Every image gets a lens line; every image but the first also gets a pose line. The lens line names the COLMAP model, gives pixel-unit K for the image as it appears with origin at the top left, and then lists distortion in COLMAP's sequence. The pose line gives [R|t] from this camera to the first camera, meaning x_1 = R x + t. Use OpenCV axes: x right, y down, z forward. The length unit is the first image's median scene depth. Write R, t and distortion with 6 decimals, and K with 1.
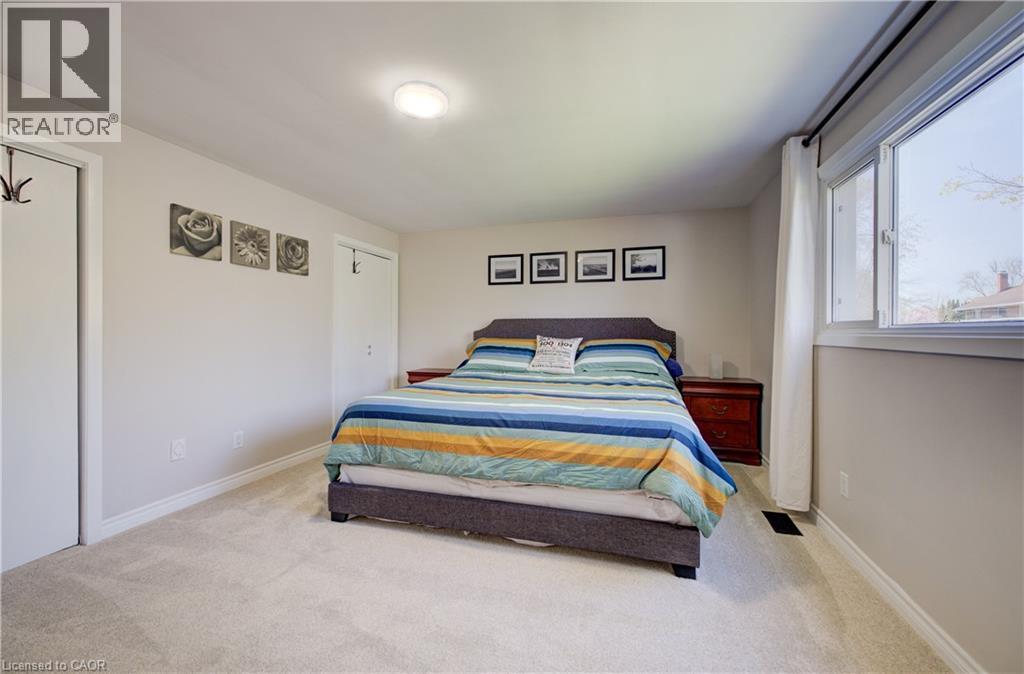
lens RADIAL K [[409.2, 0, 510.1], [0, 409.2, 331.7], [0, 0, 1]] dist [-0.002632, 0.001052]
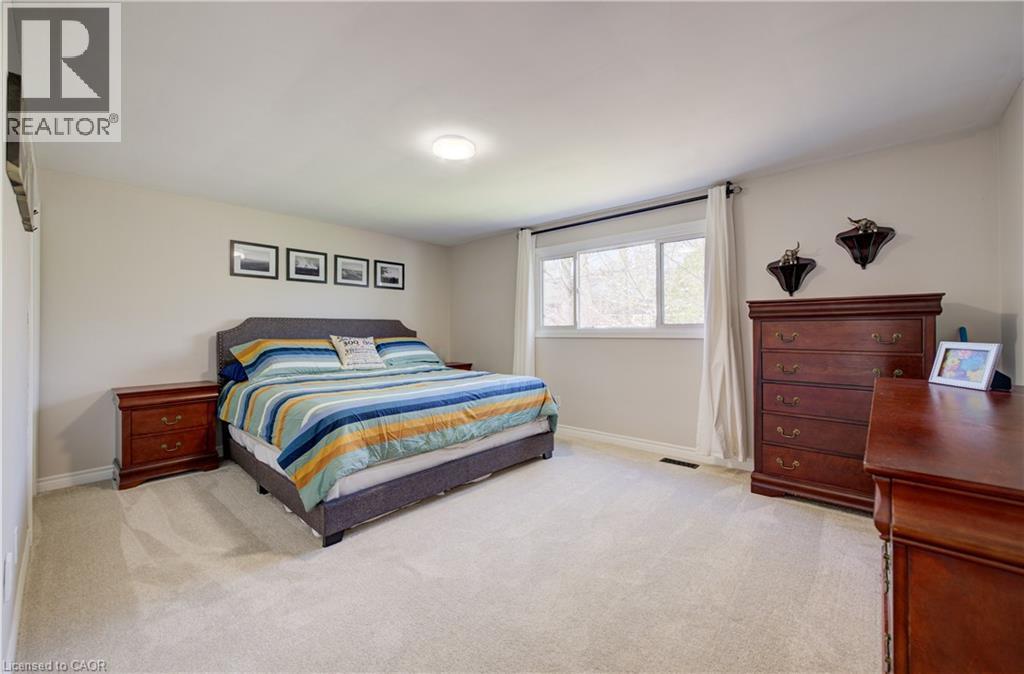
lens RADIAL K [[409.2, 0, 512.3], [0, 409.2, 333.3], [0, 0, 1]] dist [-0.002632, 0.001052]
pose [[0.413138, -0.007137, 0.910640, -0.789593], [0.006088, 0.999969, 0.005075, 0.002093], [-0.910648, 0.003447, 0.413169, 0.203572]]
